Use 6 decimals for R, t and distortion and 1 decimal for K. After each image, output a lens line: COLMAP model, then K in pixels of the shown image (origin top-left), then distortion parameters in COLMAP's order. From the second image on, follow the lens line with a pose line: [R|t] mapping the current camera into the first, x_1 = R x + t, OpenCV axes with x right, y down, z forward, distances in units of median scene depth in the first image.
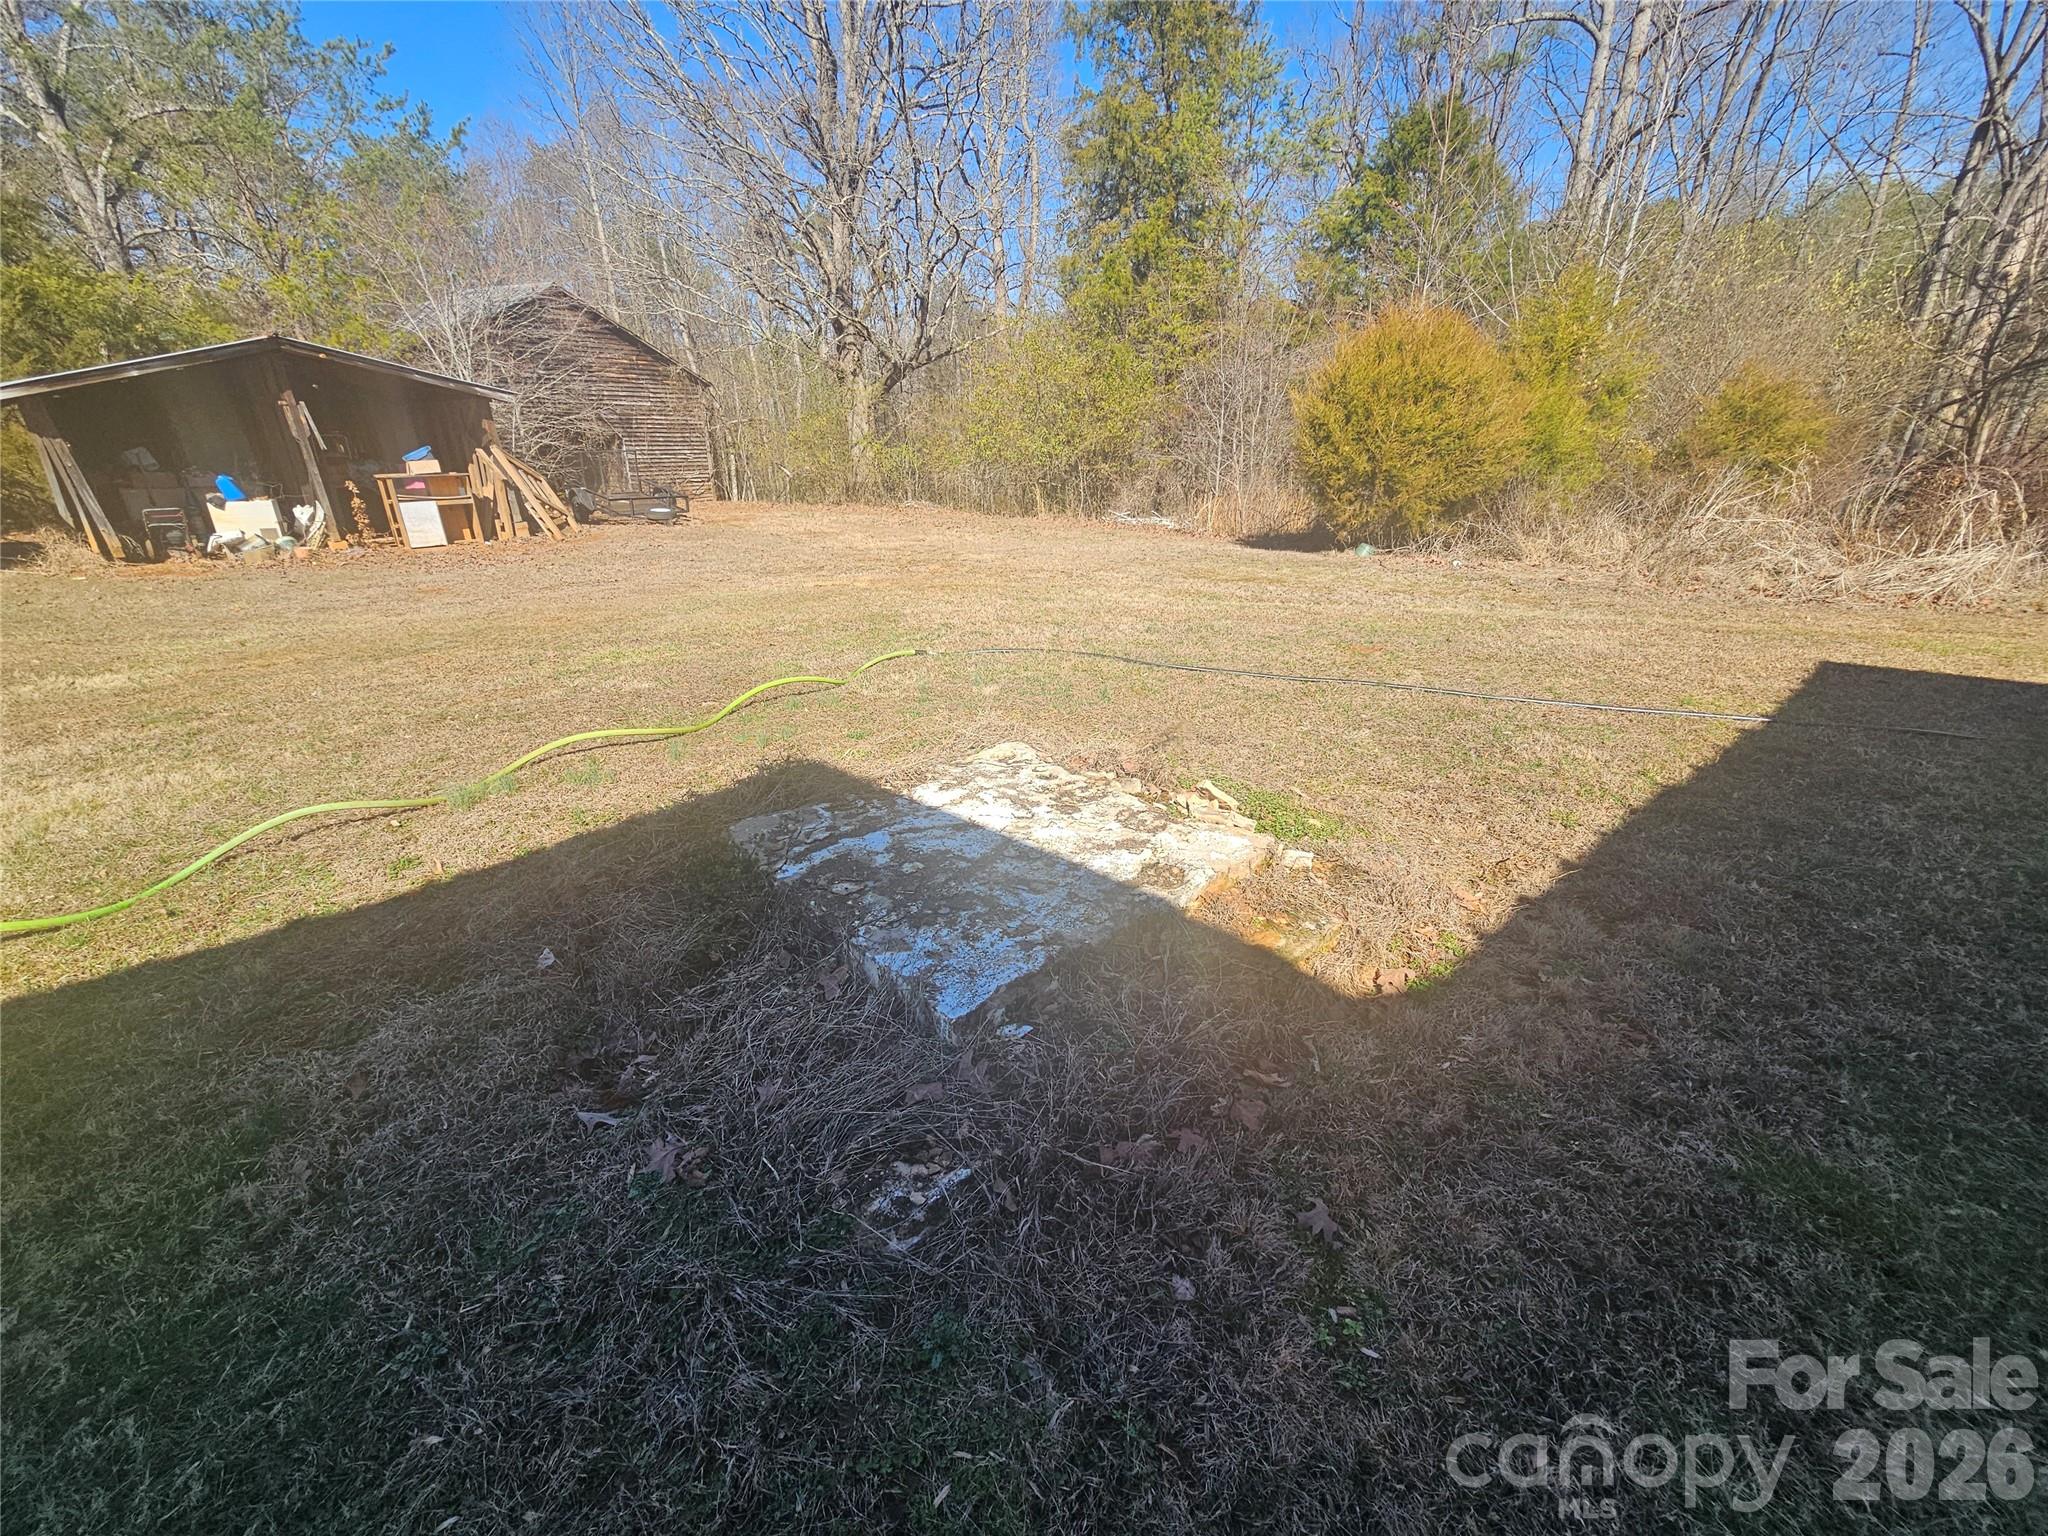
lens RADIAL K [[837.3, 0, 1027.9], [0, 837.3, 772.2], [0, 0, 1]] dist [-0.003675, 0.001510]
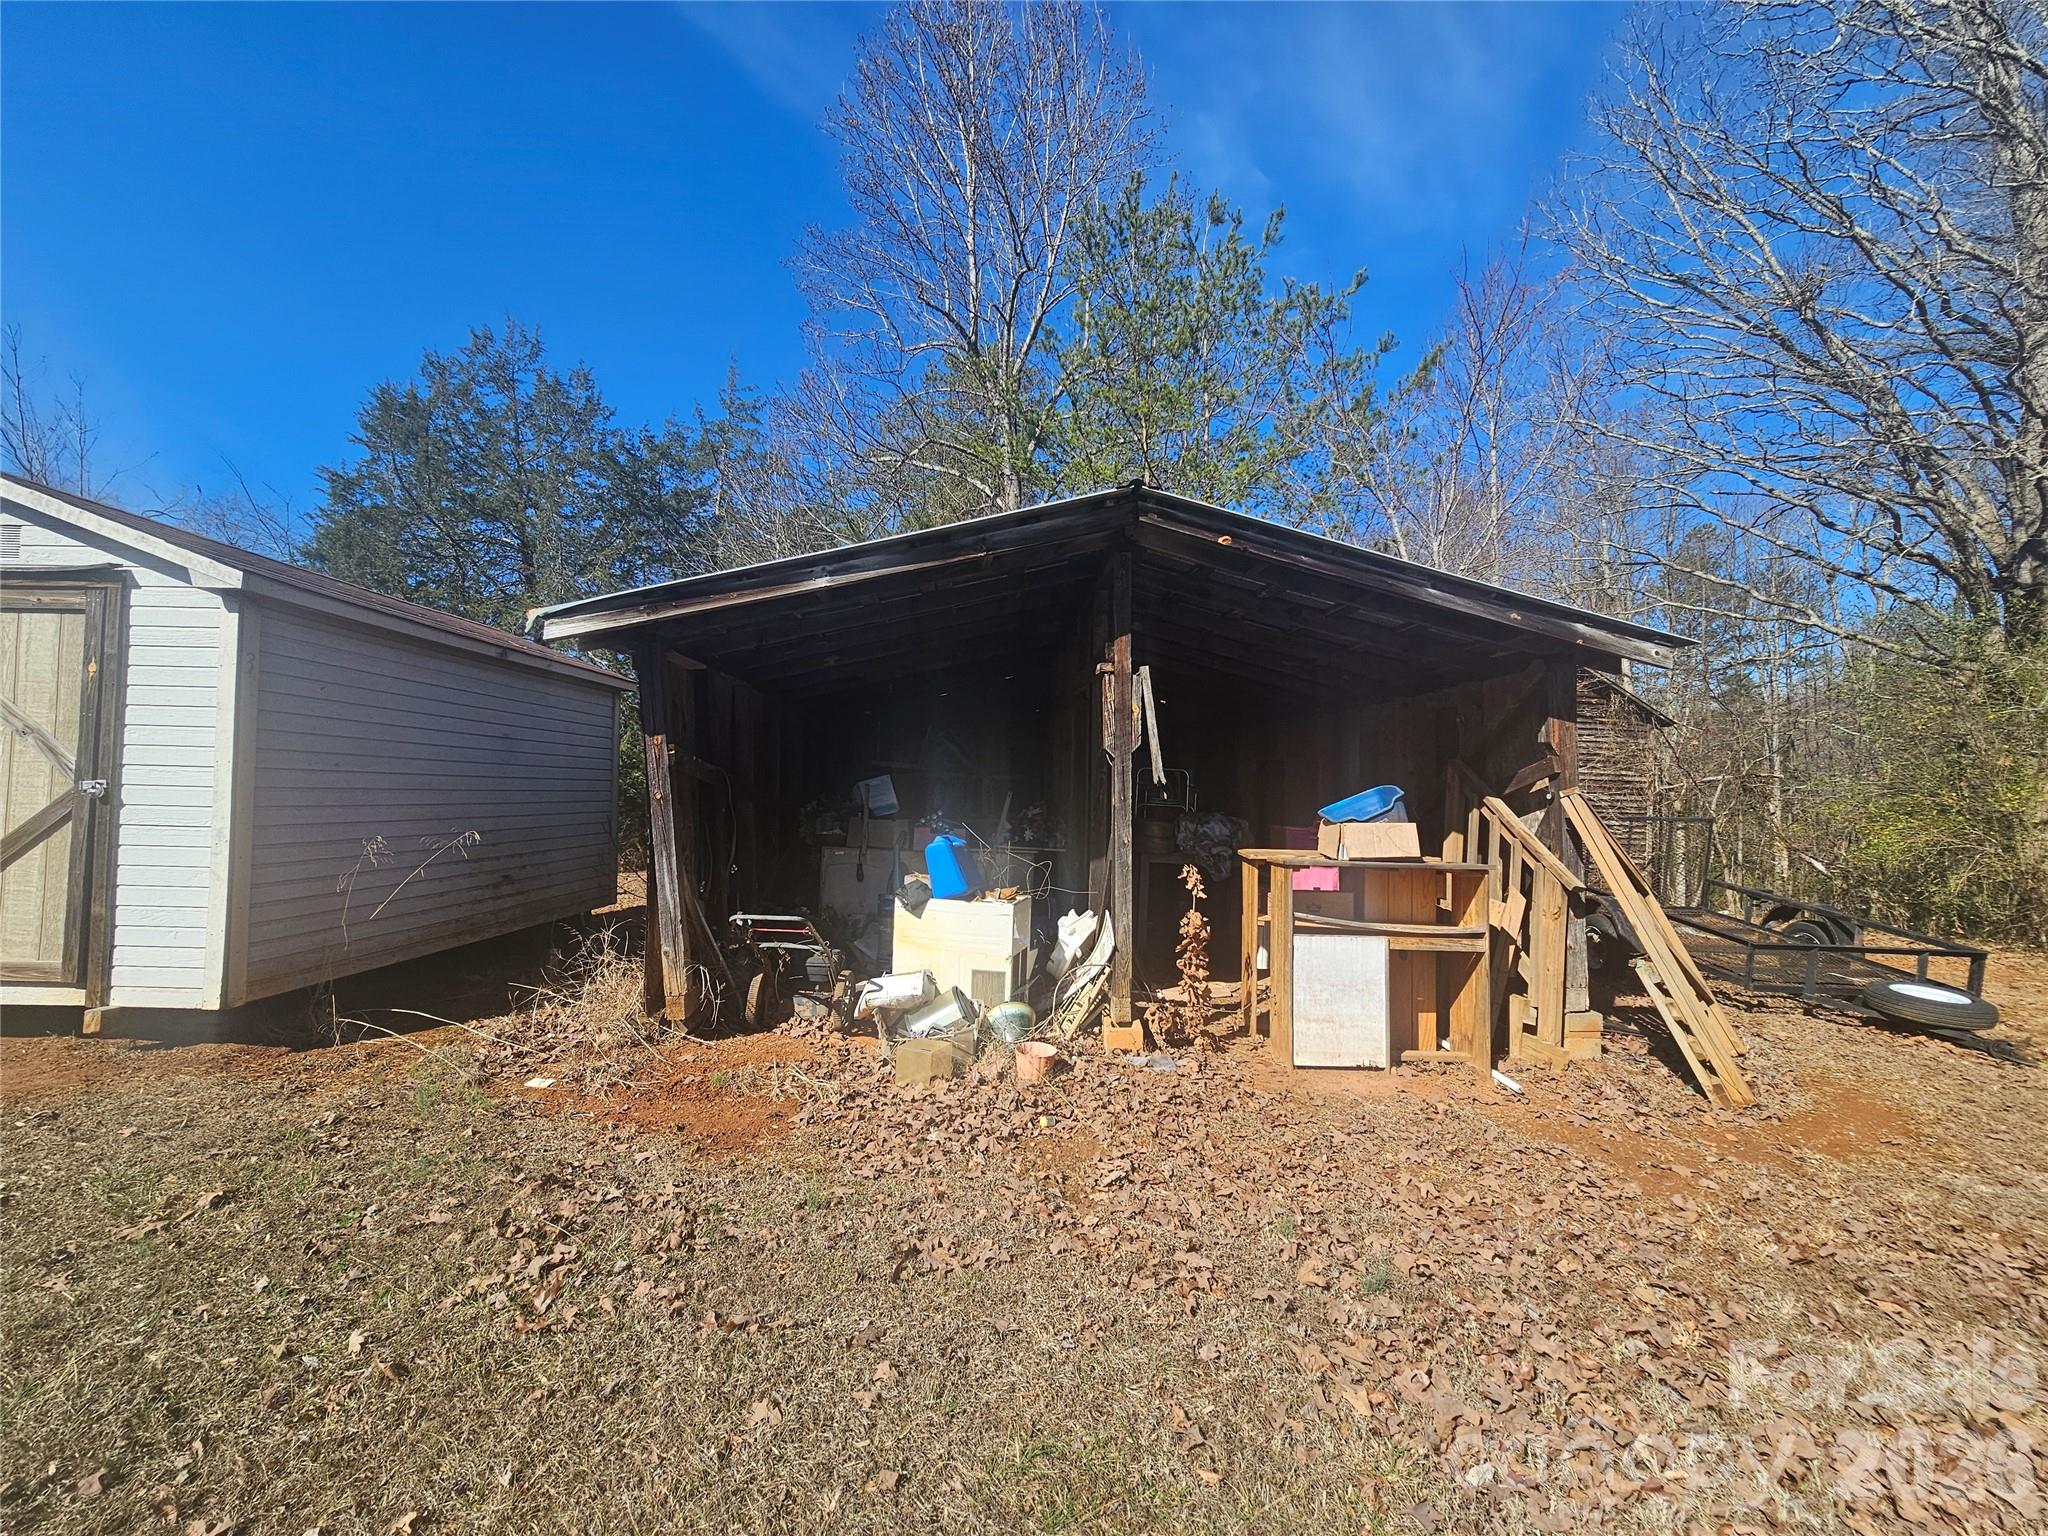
lens RADIAL K [[837.3, 0, 1023.3], [0, 837.3, 768.7], [0, 0, 1]] dist [-0.003675, 0.001510]
pose [[0.690933, 0.002489, -0.722915, -0.595059], [-0.297803, 0.912183, -0.281488, -0.260952], [0.658730, 0.409776, 0.630998, 0.698894]]
